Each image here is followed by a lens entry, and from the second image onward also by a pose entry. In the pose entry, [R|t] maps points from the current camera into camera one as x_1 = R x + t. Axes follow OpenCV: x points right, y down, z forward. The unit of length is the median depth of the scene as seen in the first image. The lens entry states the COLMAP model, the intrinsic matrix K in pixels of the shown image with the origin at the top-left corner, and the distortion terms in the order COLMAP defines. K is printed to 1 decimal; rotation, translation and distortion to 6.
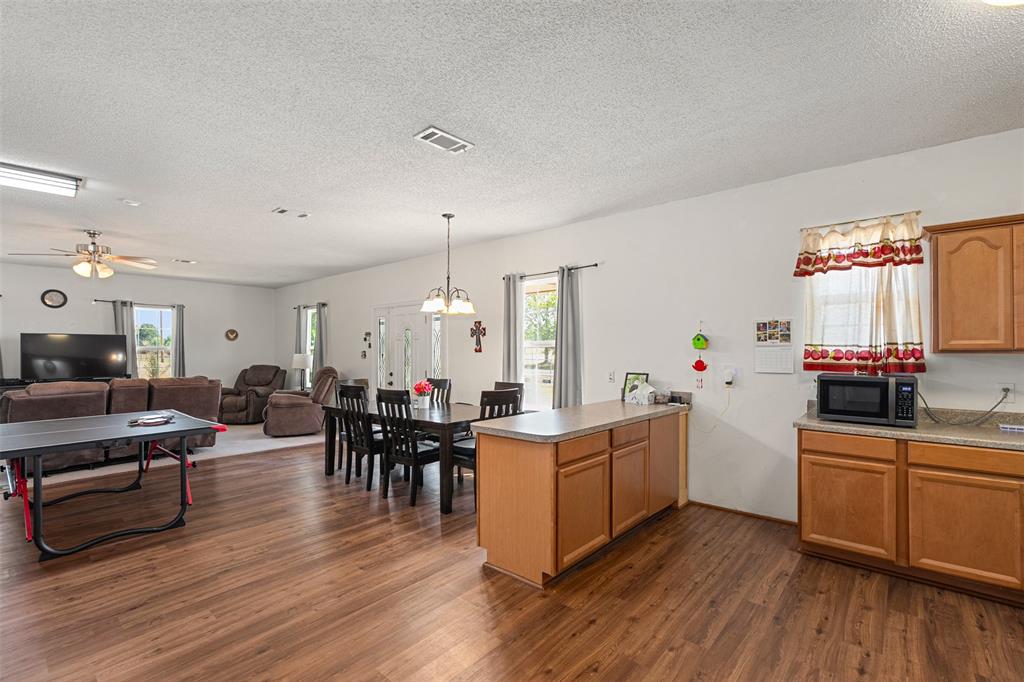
lens RADIAL K [[458.8, 0, 531.8], [0, 458.8, 346.3], [0, 0, 1]] dist [-0.010084, 0.001132]
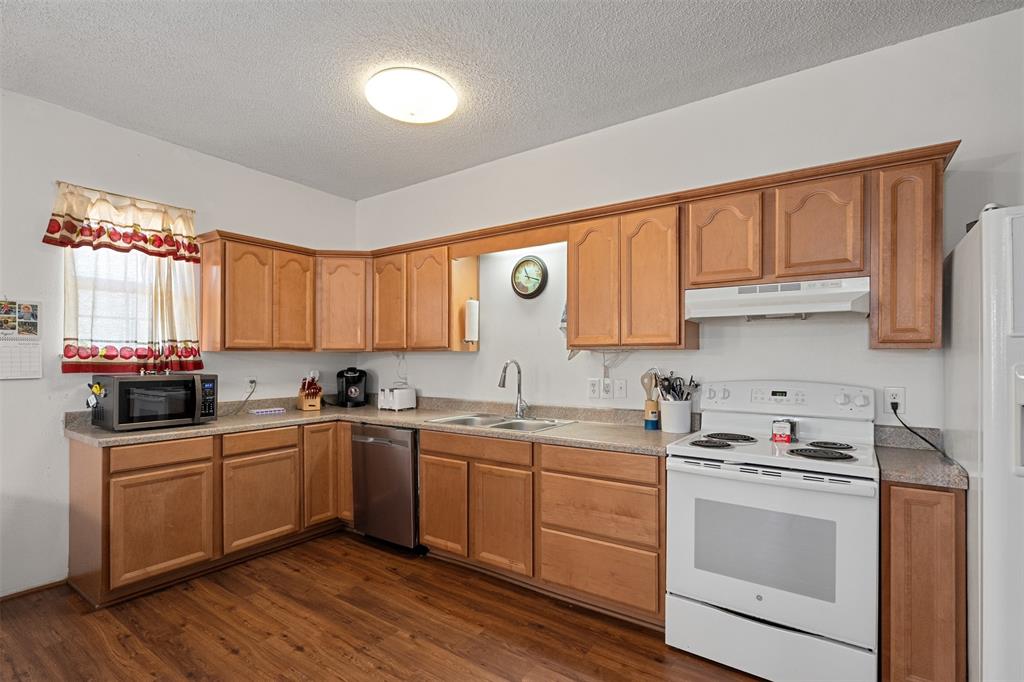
lens RADIAL K [[458.8, 0, 520.3], [0, 458.8, 359.5], [0, 0, 1]] dist [-0.010084, 0.001132]
pose [[-0.079392, -0.004719, 0.996832, -0.220317], [-0.009326, 0.999949, 0.003991, 0.022809], [-0.996800, -0.008980, -0.079432, 0.354024]]
